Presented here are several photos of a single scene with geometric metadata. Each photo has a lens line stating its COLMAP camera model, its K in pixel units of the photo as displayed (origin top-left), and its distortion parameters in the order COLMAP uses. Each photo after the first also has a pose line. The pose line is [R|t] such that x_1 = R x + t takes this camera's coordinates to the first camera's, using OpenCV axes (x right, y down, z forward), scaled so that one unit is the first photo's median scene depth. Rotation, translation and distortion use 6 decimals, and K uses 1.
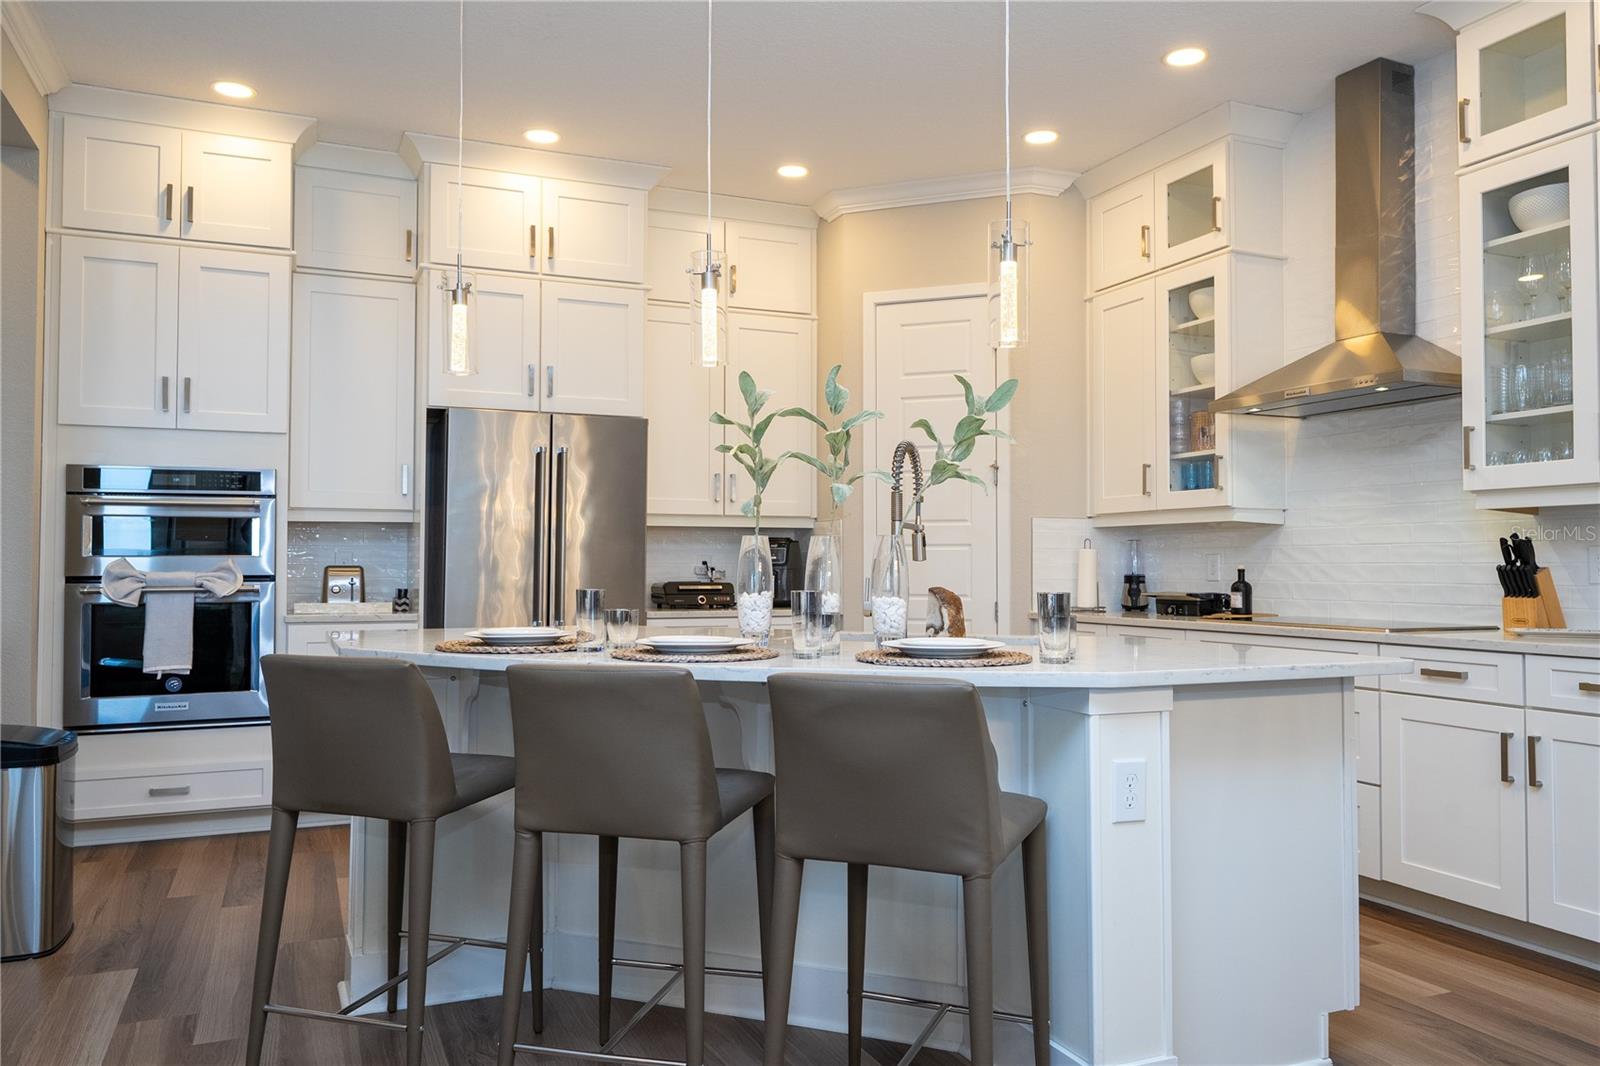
lens RADIAL K [[1188.1, 0, 809.2], [0, 1188.1, 530.9], [0, 0, 1]] dist [-0.000014, 0.002220]
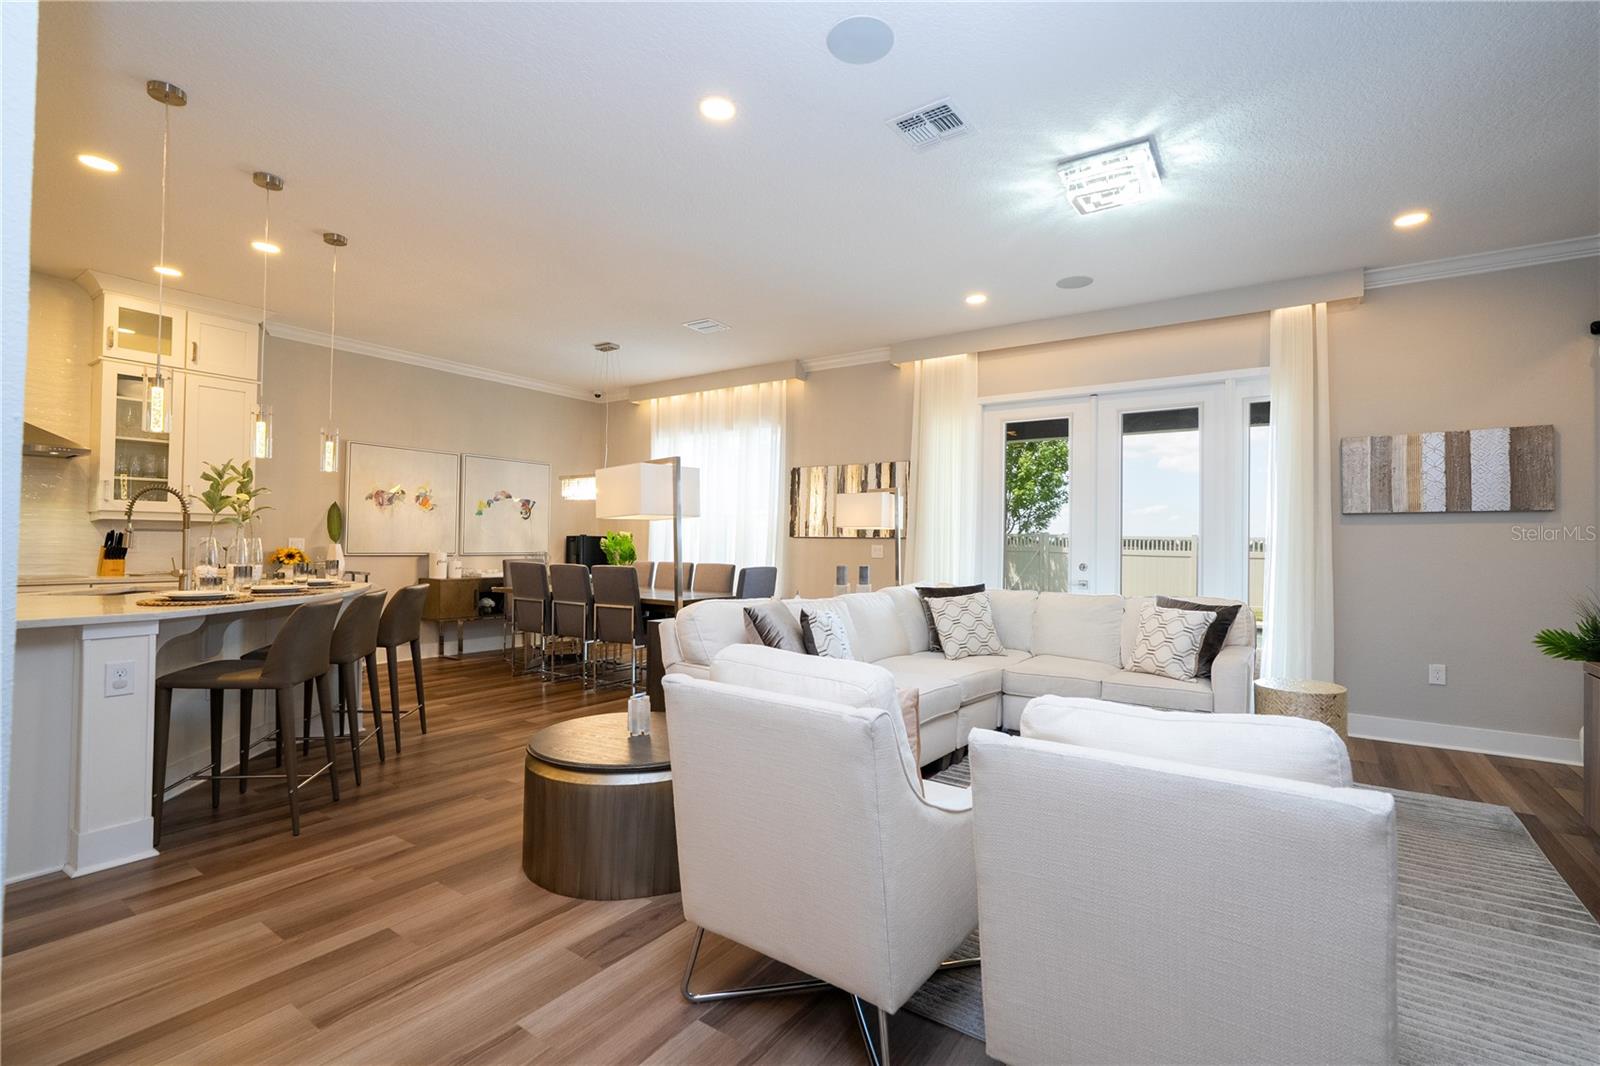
lens RADIAL K [[721.5, 0, 812.4], [0, 721.5, 528.4], [0, 0, 1]] dist [-0.004922, 0.002566]
pose [[-0.524813, 0.009762, 0.851161, -1.140245], [-0.037529, 0.998697, -0.034593, -0.003642], [-0.850390, -0.050098, -0.523763, 0.557334]]
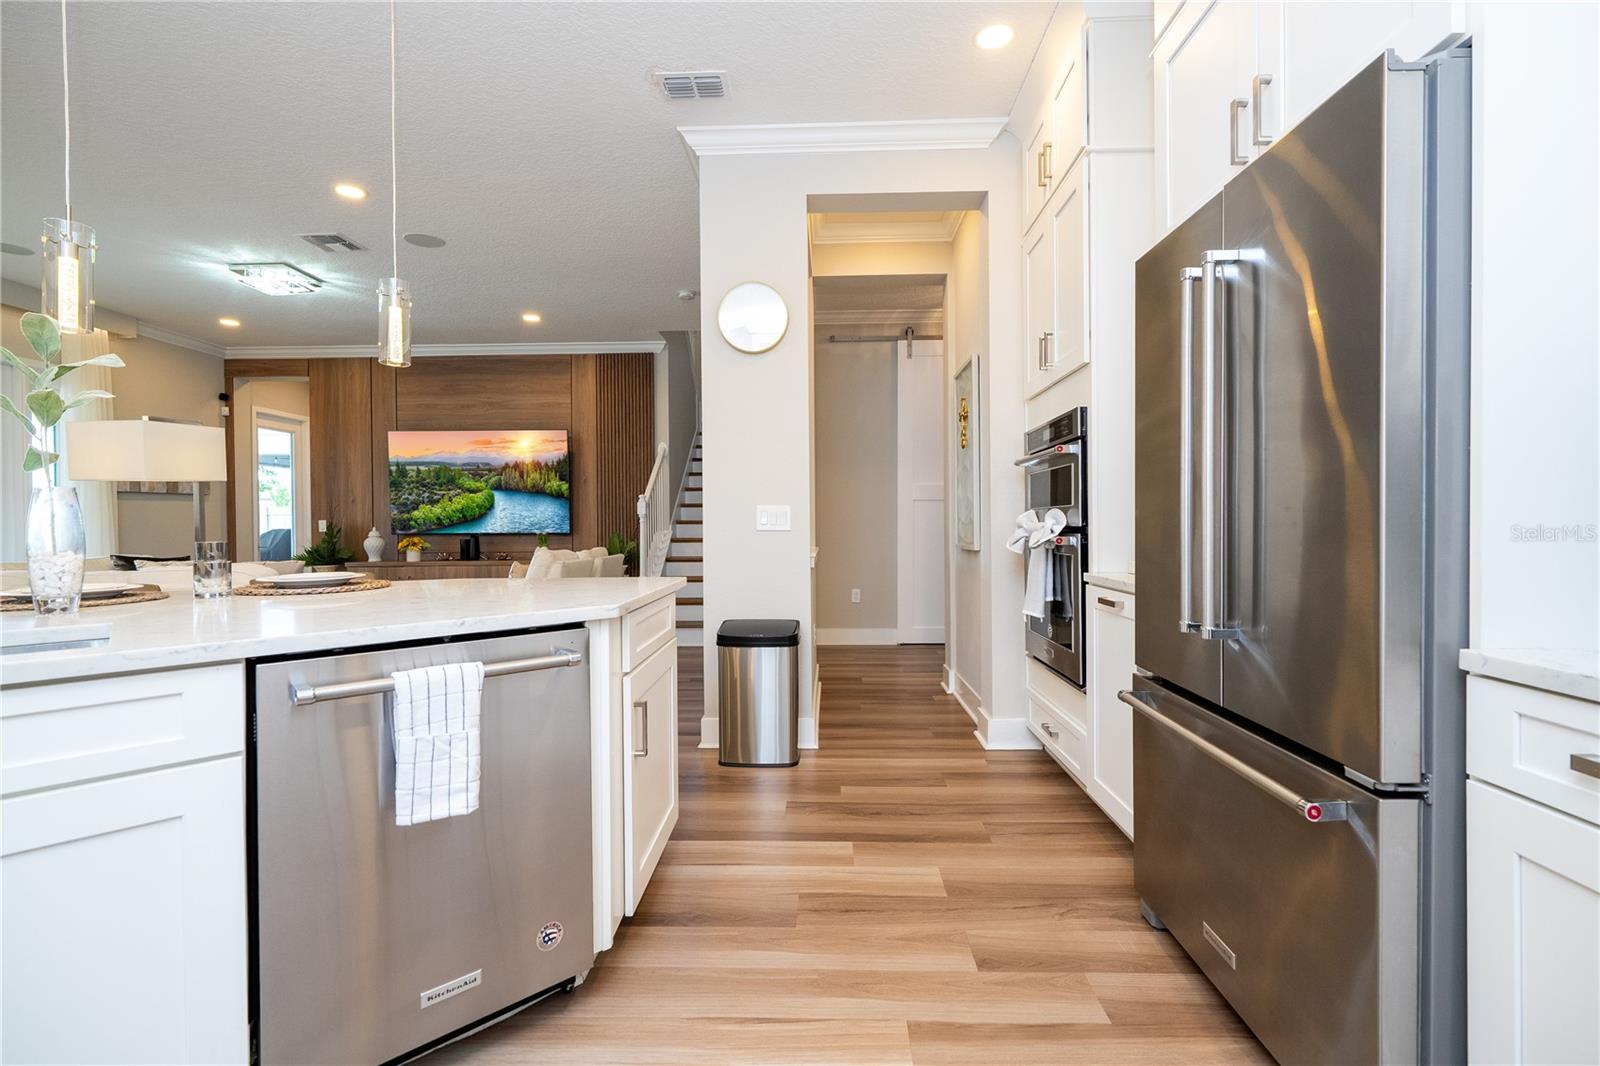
lens RADIAL K [[721.5, 0, 804.6], [0, 721.5, 530.8], [0, 0, 1]] dist [-0.004922, 0.002566]
pose [[-0.431754, 0.011077, -0.901923, 0.151163], [0.033261, 0.999440, -0.003647, 0.043392], [0.901378, -0.031573, -0.431881, 1.253449]]
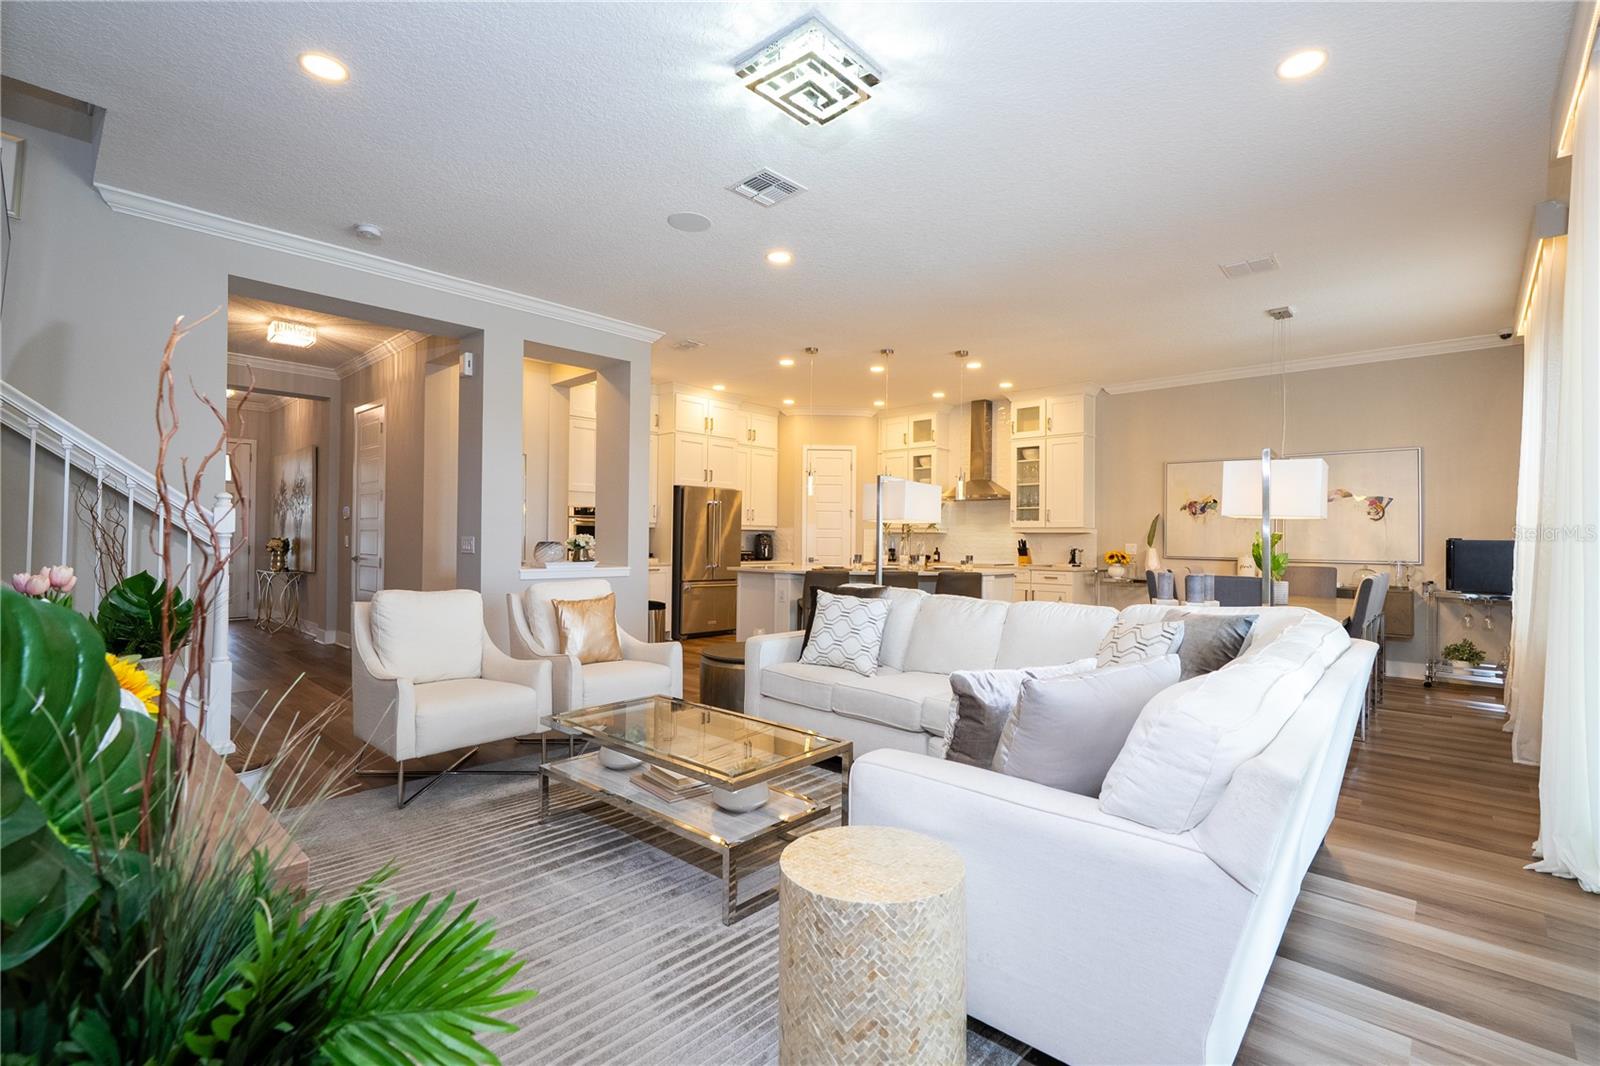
lens RADIAL K [[721.5, 0, 807.6], [0, 721.5, 532.6], [0, 0, 1]] dist [-0.004922, 0.002566]
pose [[0.915999, 0.012093, 0.400999, -0.879756], [-0.021046, 0.999618, 0.017929, -0.042163], [-0.400629, -0.024862, 0.915903, -0.764259]]
